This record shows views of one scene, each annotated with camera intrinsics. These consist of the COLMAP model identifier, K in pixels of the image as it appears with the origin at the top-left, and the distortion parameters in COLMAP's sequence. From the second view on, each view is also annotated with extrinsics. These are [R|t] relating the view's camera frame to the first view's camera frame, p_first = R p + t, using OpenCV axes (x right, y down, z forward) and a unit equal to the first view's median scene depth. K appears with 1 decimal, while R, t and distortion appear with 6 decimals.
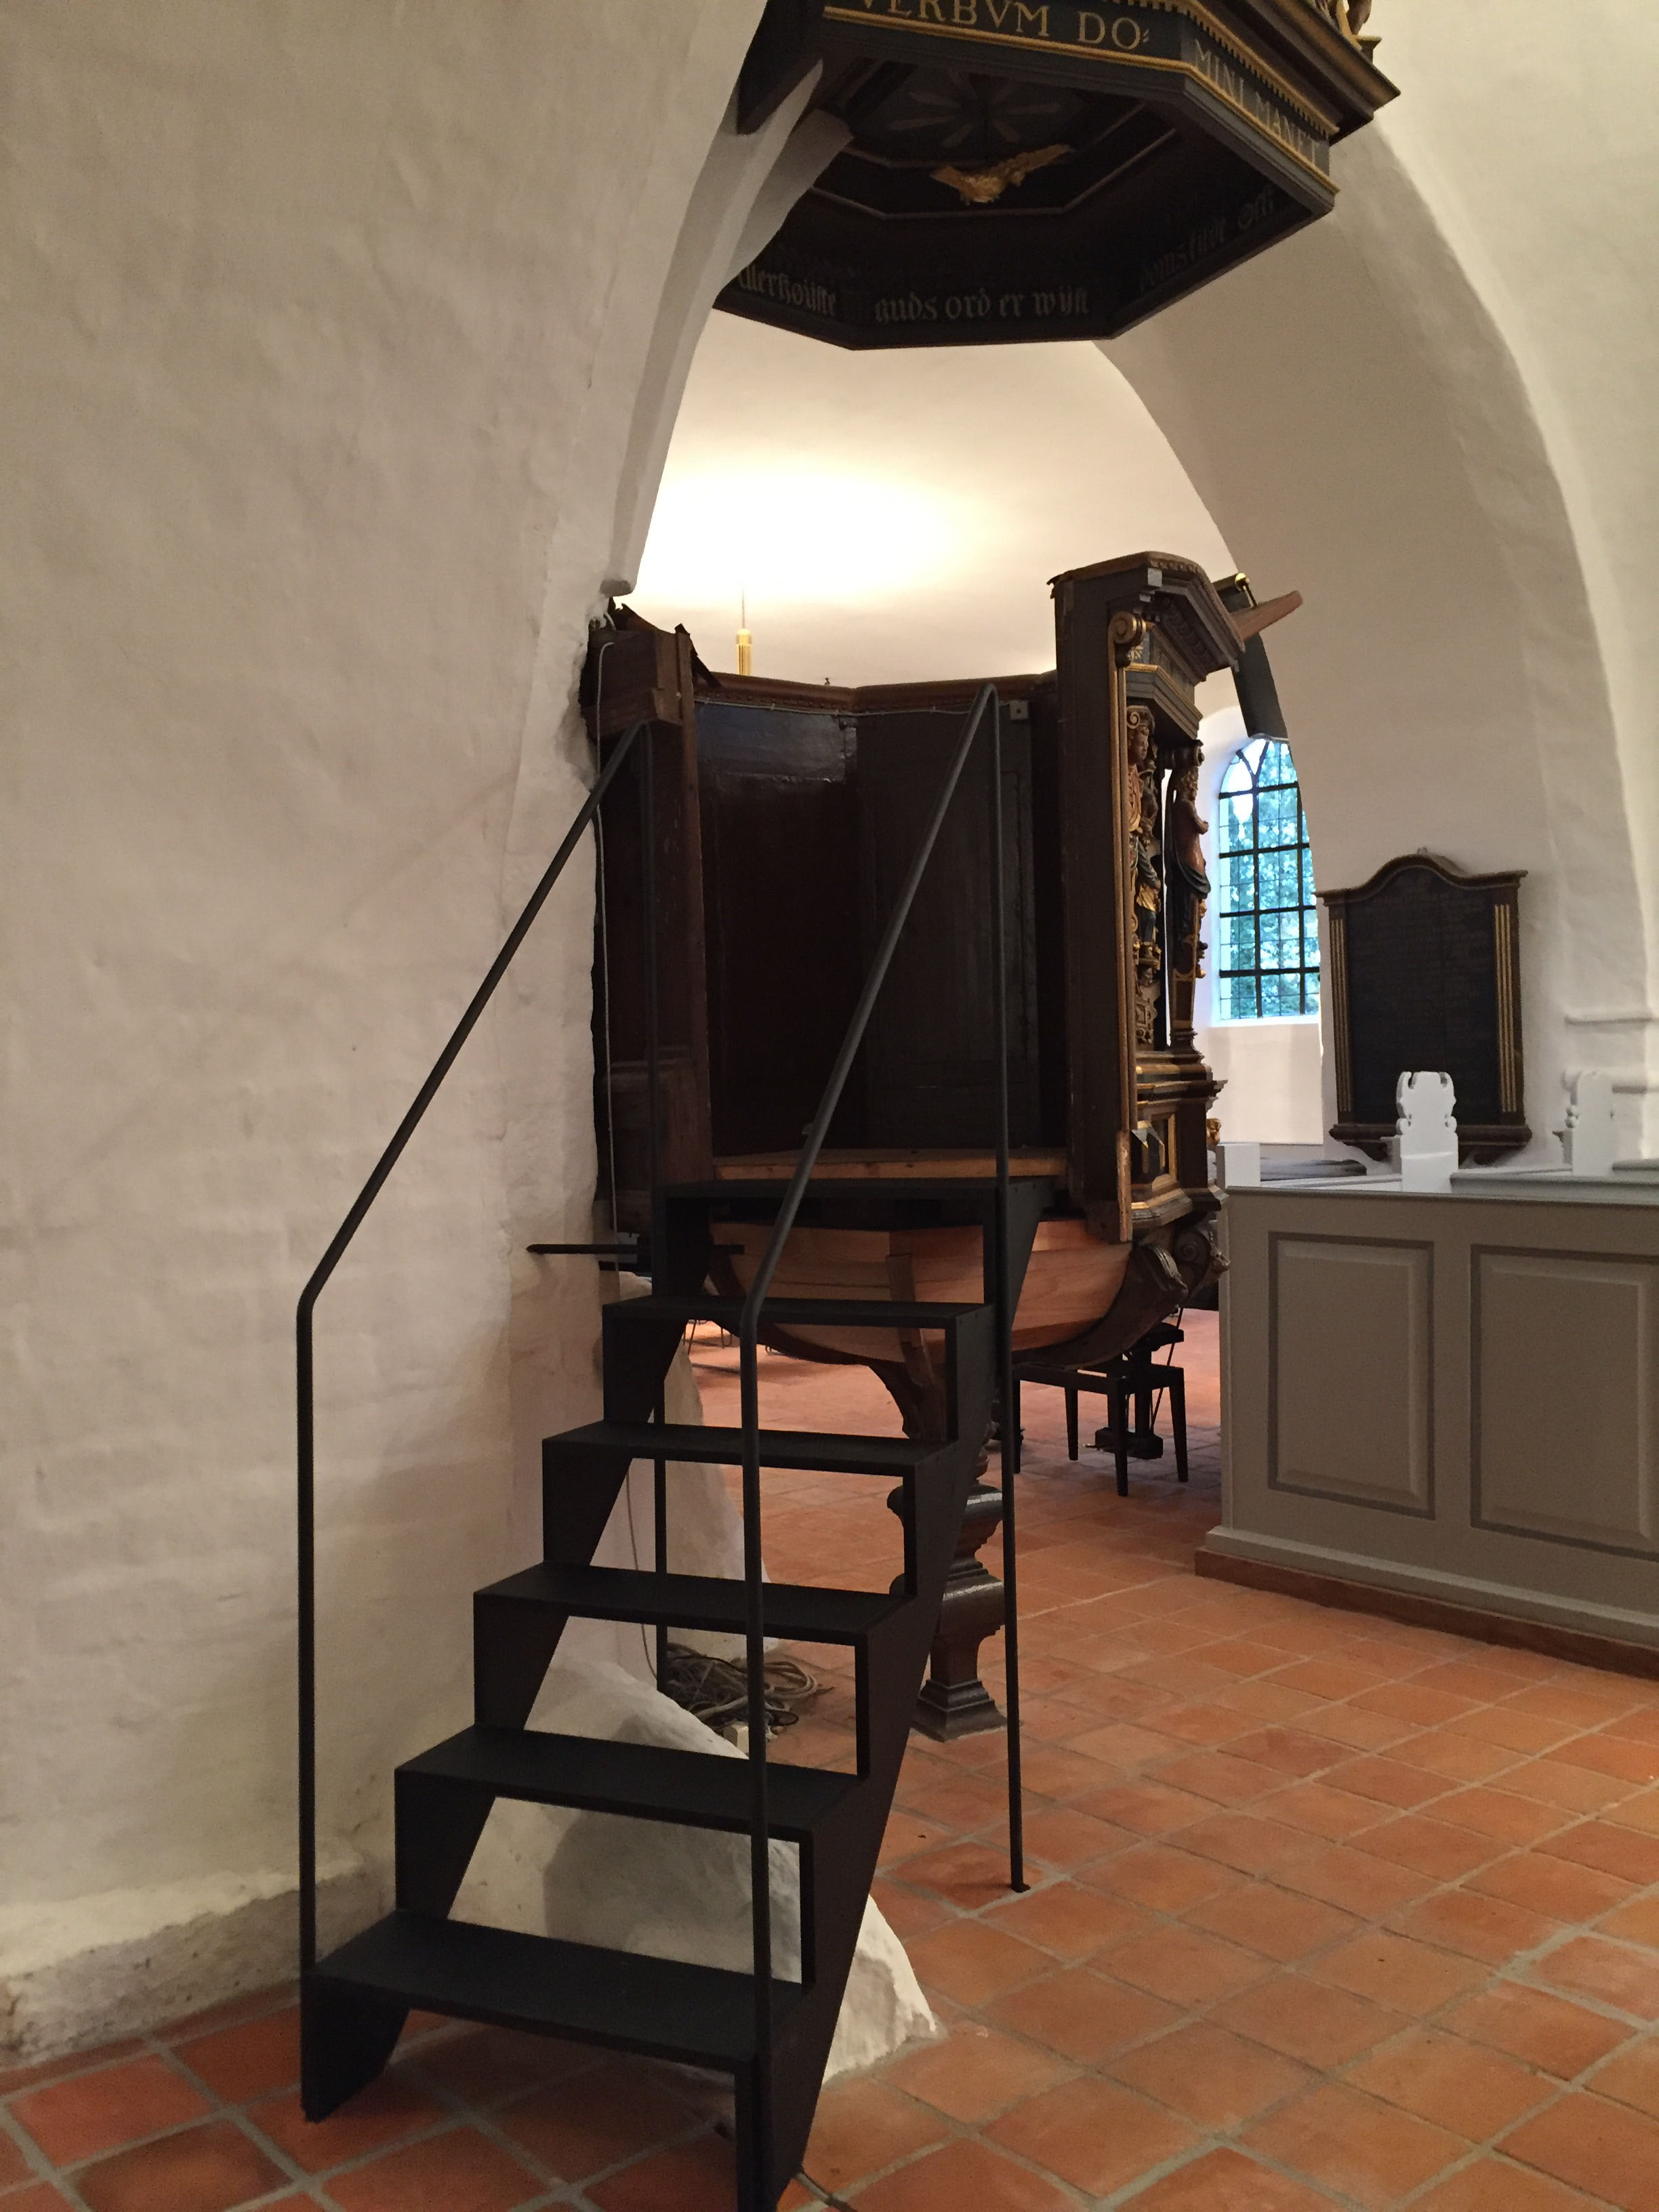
lens RADIAL K [[1905.2, 0, 819.8], [0, 1905.2, 1107.7], [0, 0, 1]] dist [0.054999, -0.046310]
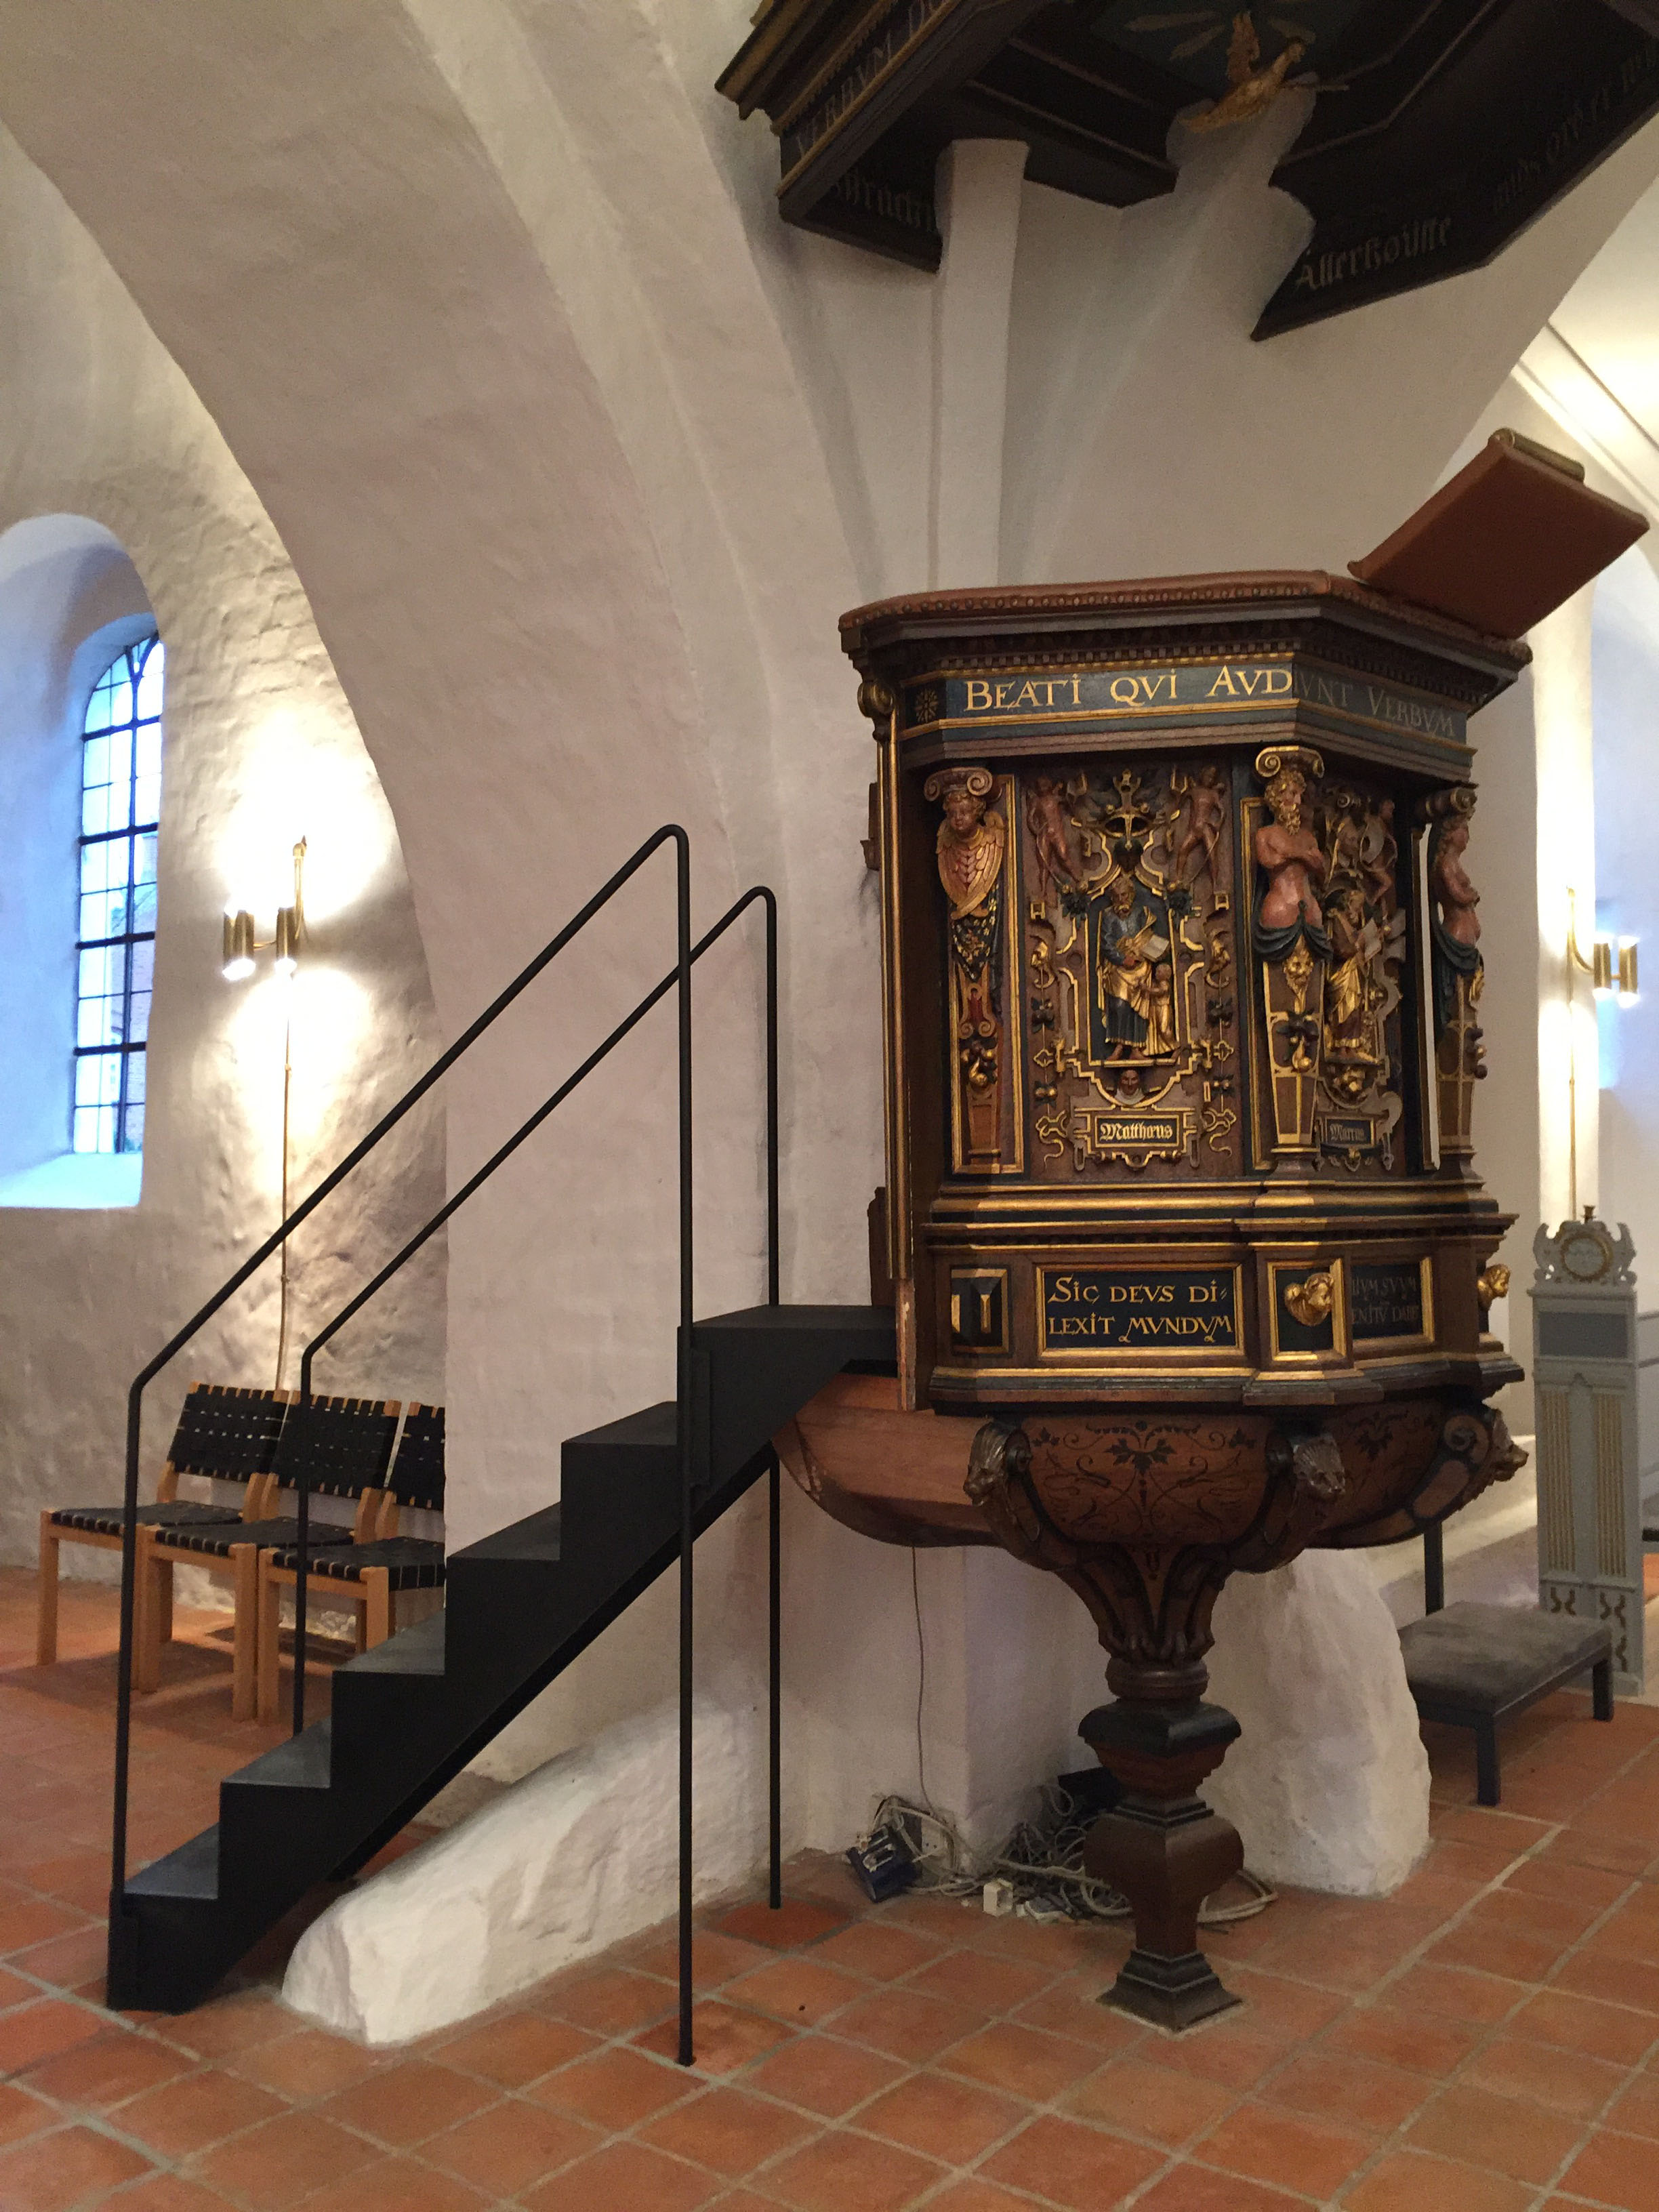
lens RADIAL K [[1905.2, 0, 815.9], [0, 1905.2, 1103.9], [0, 0, 1]] dist [0.054999, -0.046310]
pose [[0.190144, -0.031225, -0.981260, 1.115814], [-0.001243, 0.999486, -0.032046, -0.044537], [0.981756, 0.007313, 0.190007, 0.905641]]
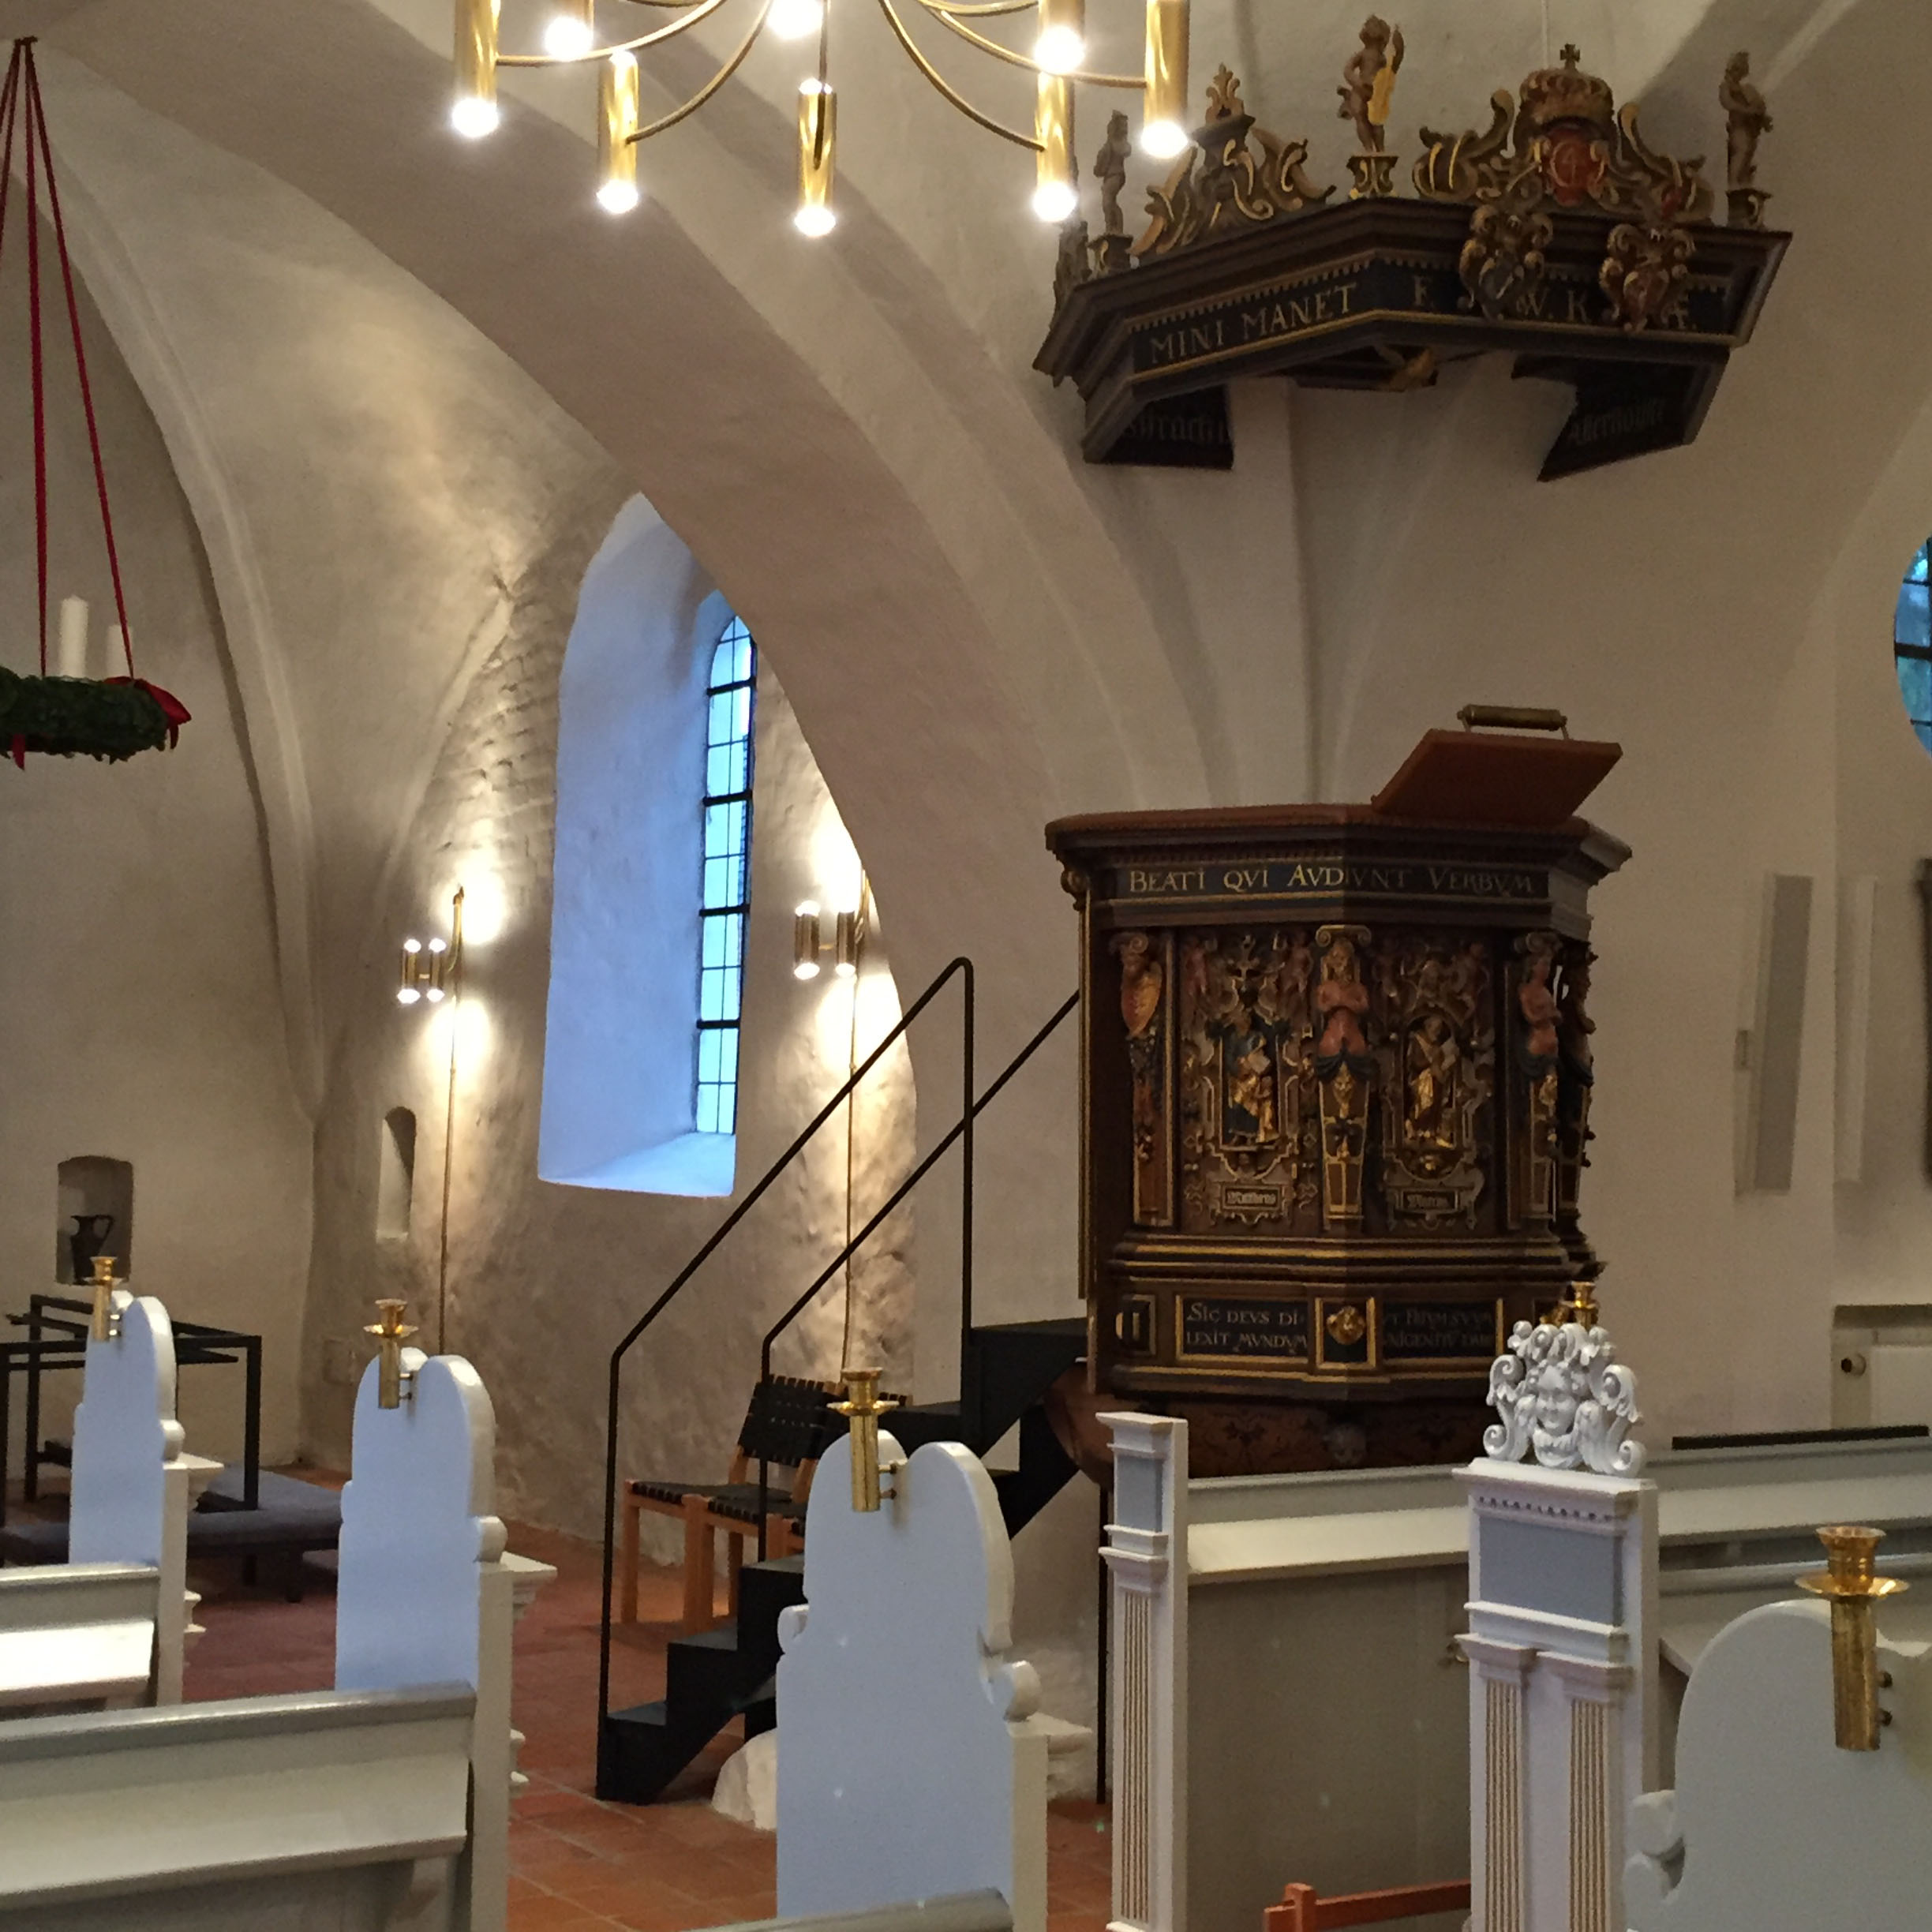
lens RADIAL K [[3664.9, 0, 967.3], [0, 3664.9, 964.2], [0, 0, 1]] dist [0.059274, 0.000000]
pose [[-0.175465, -0.021878, -0.984242, 2.776578], [-0.014931, 0.999697, -0.019560, -0.174535], [0.984372, 0.011264, -0.175739, 1.516031]]
